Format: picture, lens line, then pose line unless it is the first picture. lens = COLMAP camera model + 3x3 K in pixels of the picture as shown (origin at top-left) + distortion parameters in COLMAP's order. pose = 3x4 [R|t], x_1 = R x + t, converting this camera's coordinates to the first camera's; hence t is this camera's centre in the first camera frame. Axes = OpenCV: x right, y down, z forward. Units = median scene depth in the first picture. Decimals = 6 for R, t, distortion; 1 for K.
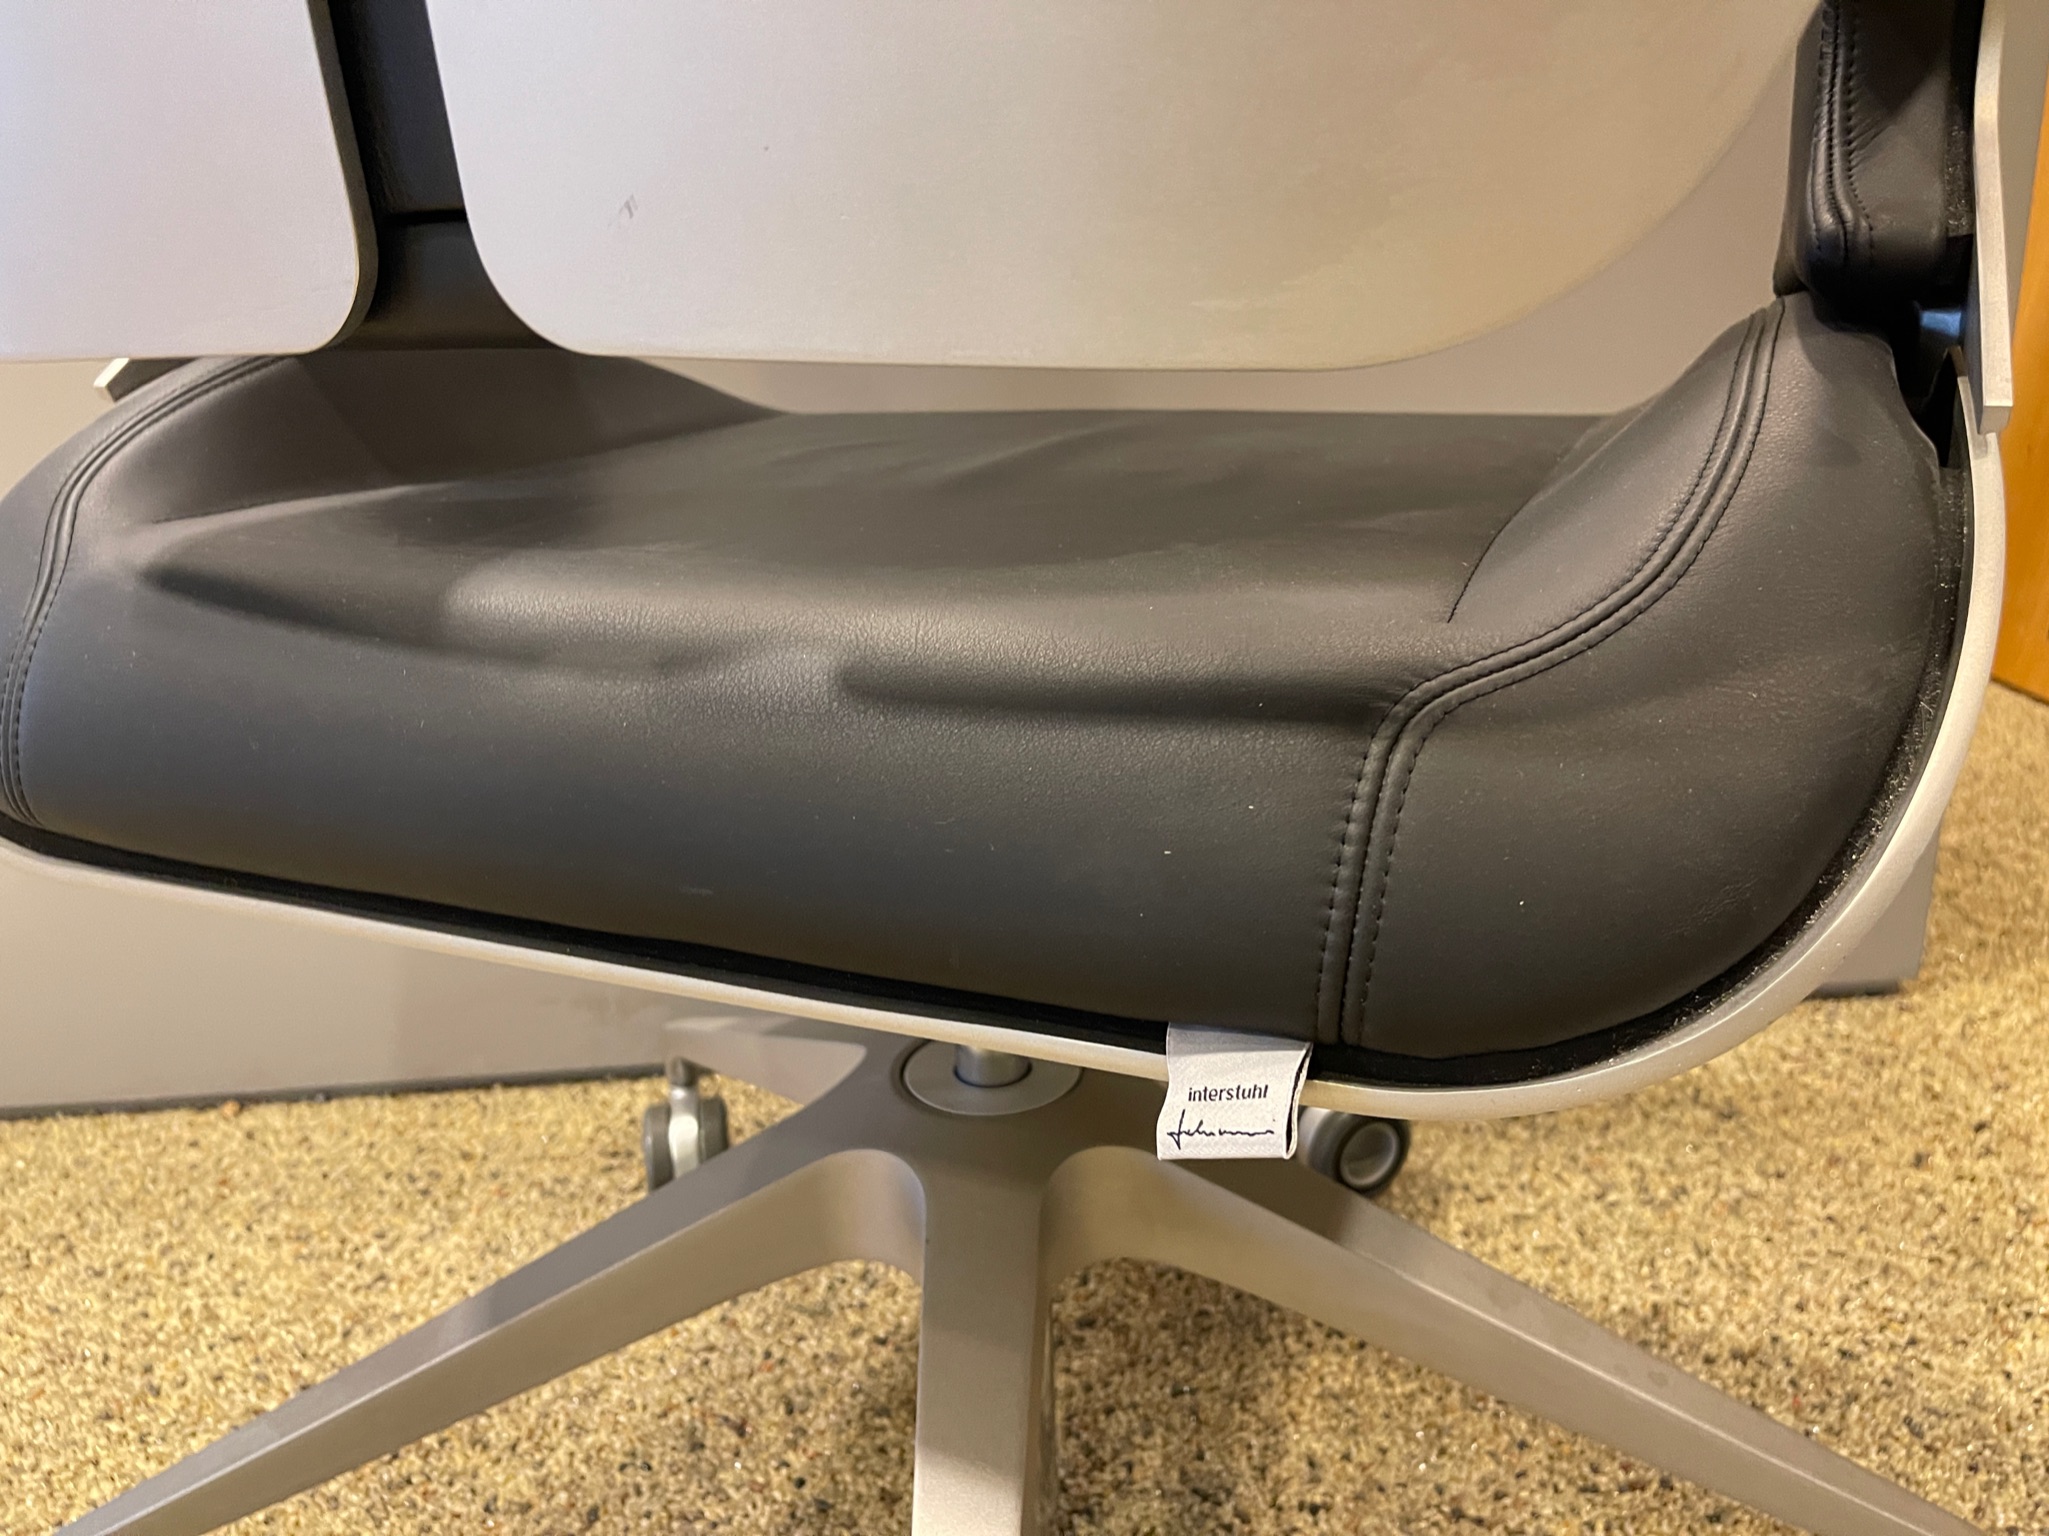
lens RADIAL K [[1558.5, 0, 1023.3], [0, 1558.5, 788.9], [0, 0, 1]] dist [0.074248, -0.105619]
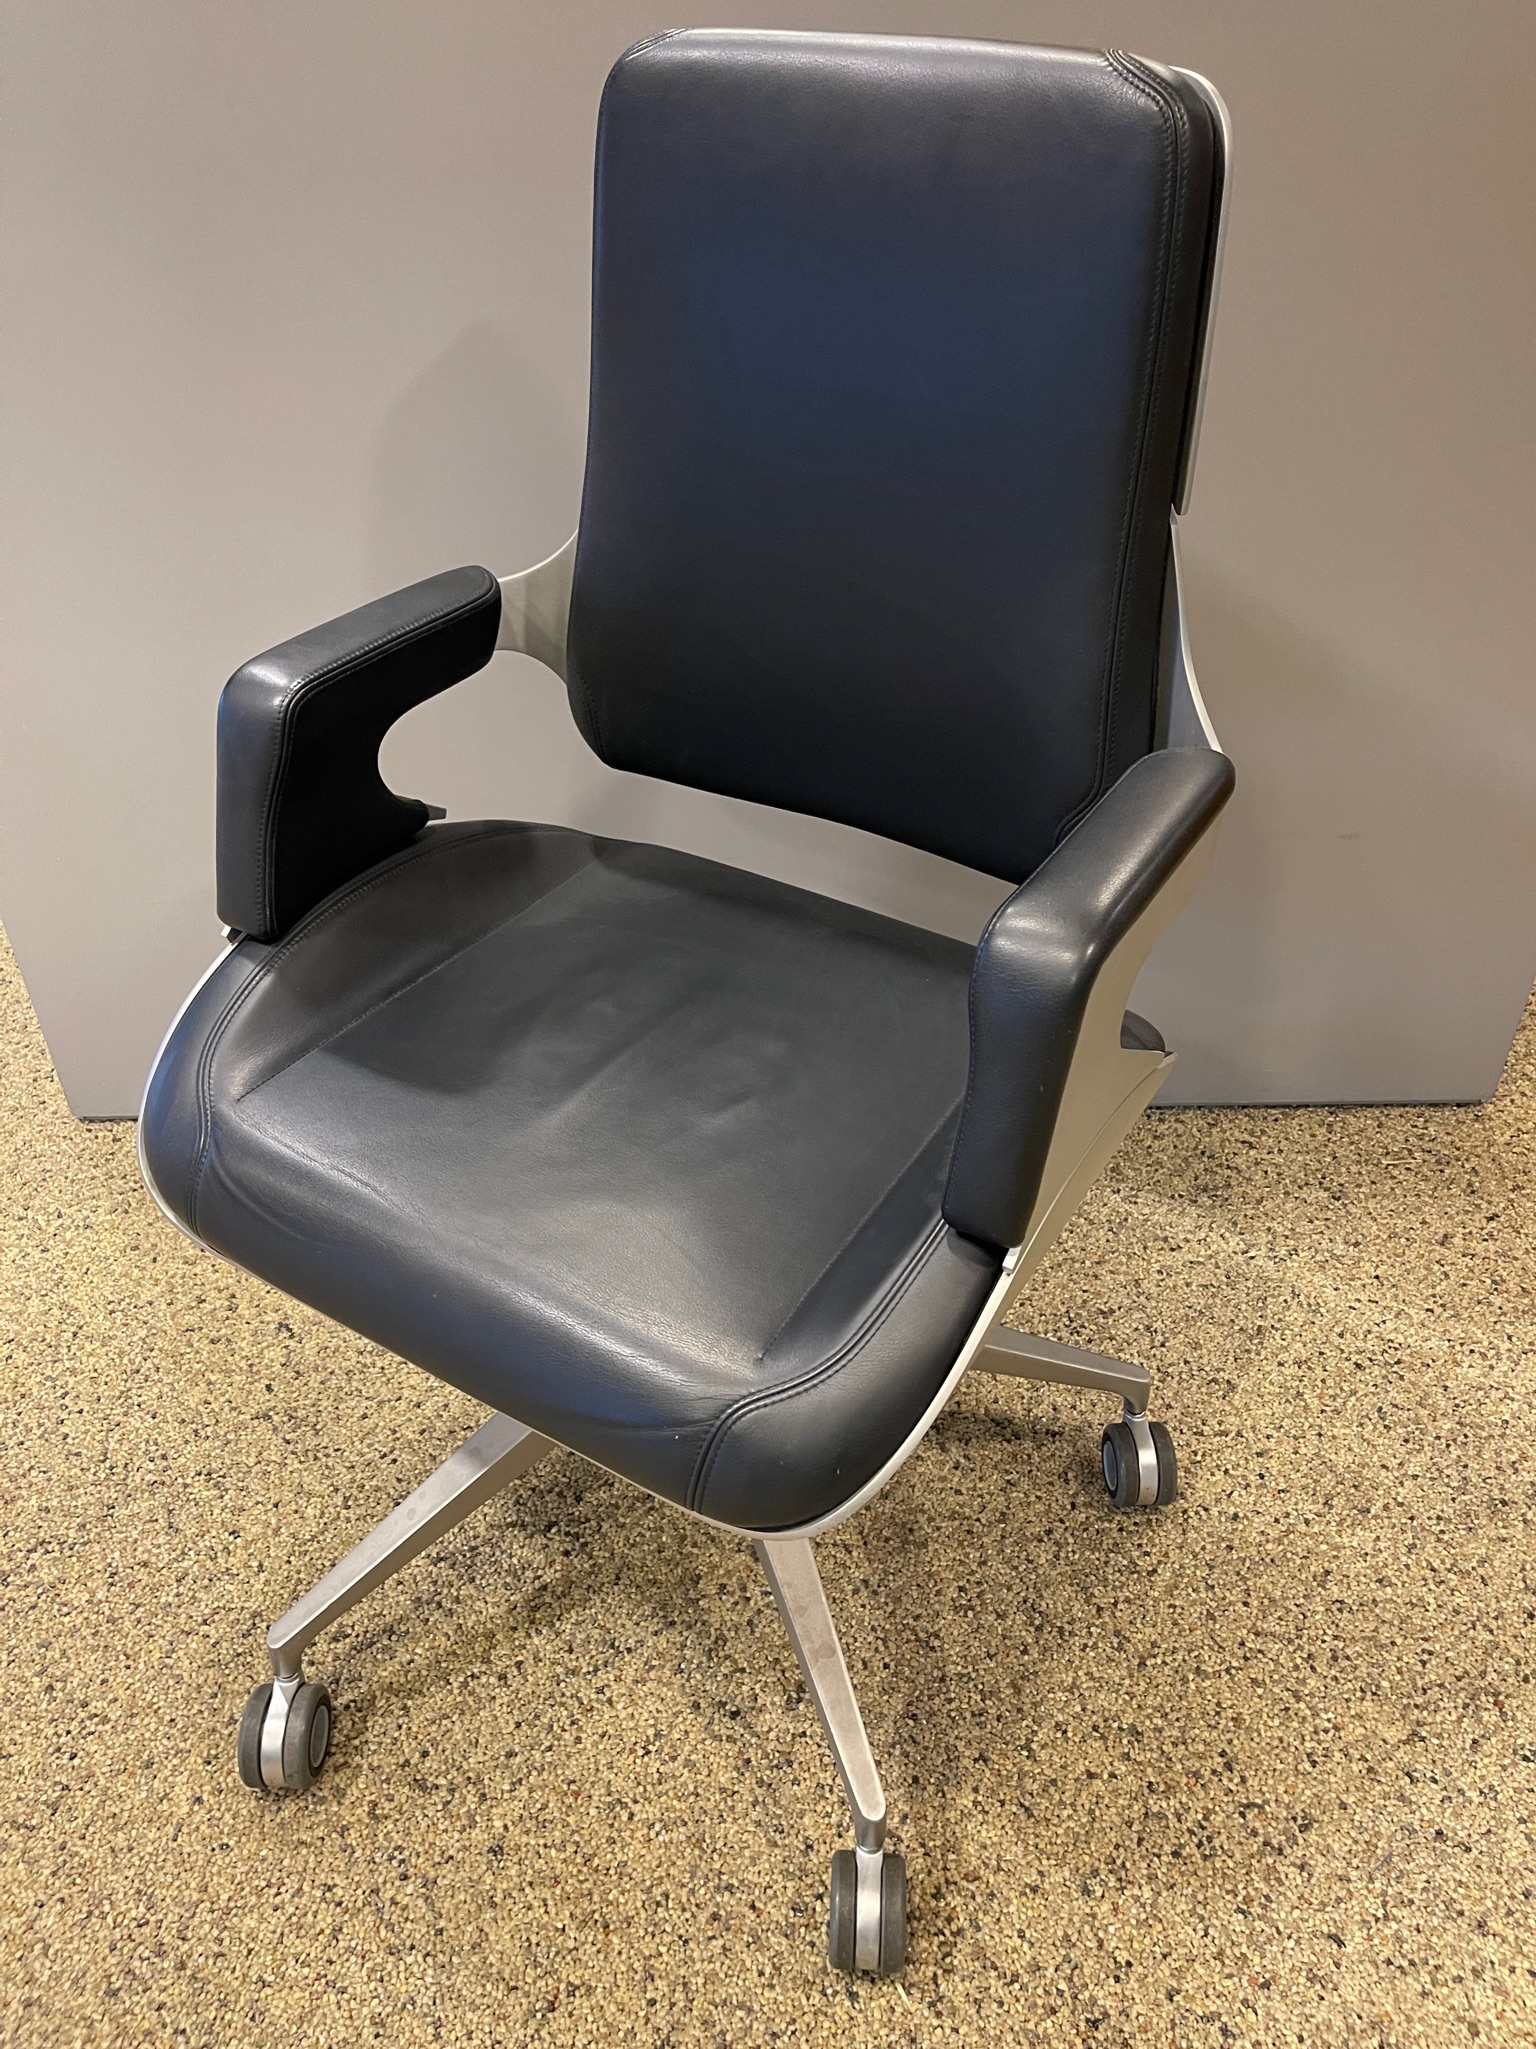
lens RADIAL K [[1558.5, 0, 767.9], [0, 1558.5, 1022.6], [0, 0, 1]] dist [0.074248, -0.105619]
pose [[0.998032, 0.060185, -0.017606, -0.138481], [-0.051815, 0.949637, 0.309037, -0.512763], [0.035319, -0.307517, 0.950887, -0.588216]]
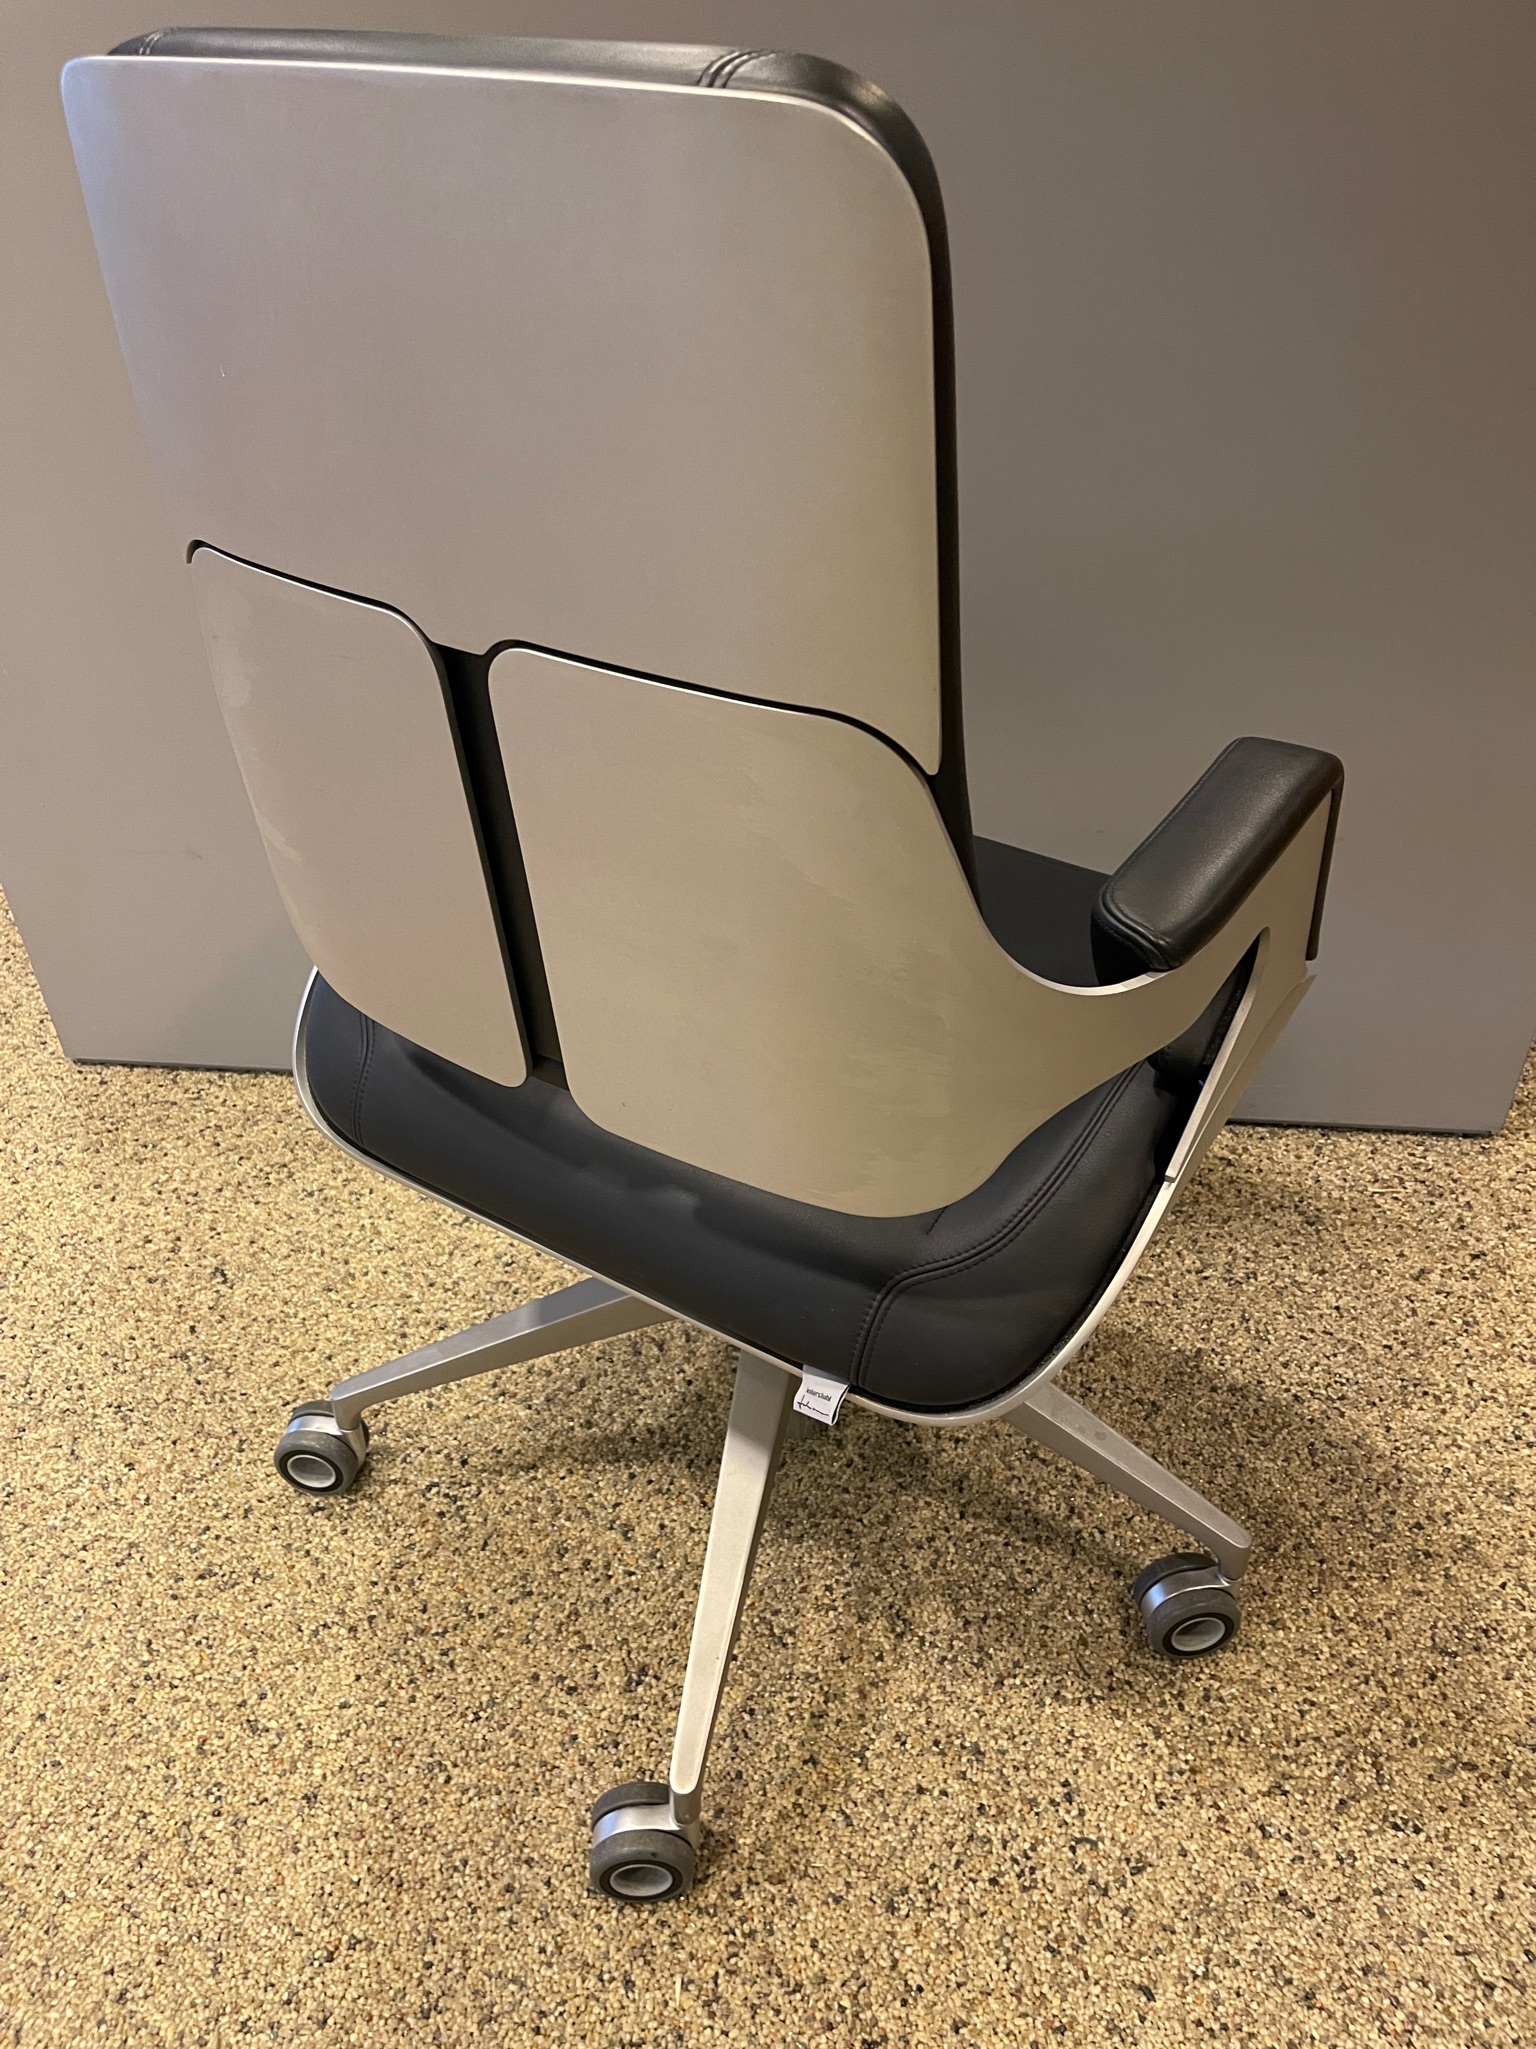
lens RADIAL K [[1558.5, 0, 764.7], [0, 1558.5, 1036.5], [0, 0, 1]] dist [0.074248, -0.105619]
pose [[0.984572, 0.118948, -0.128330, 0.121018], [-0.072546, 0.944896, 0.319231, -0.488213], [0.159231, -0.304997, 0.938948, -0.540900]]
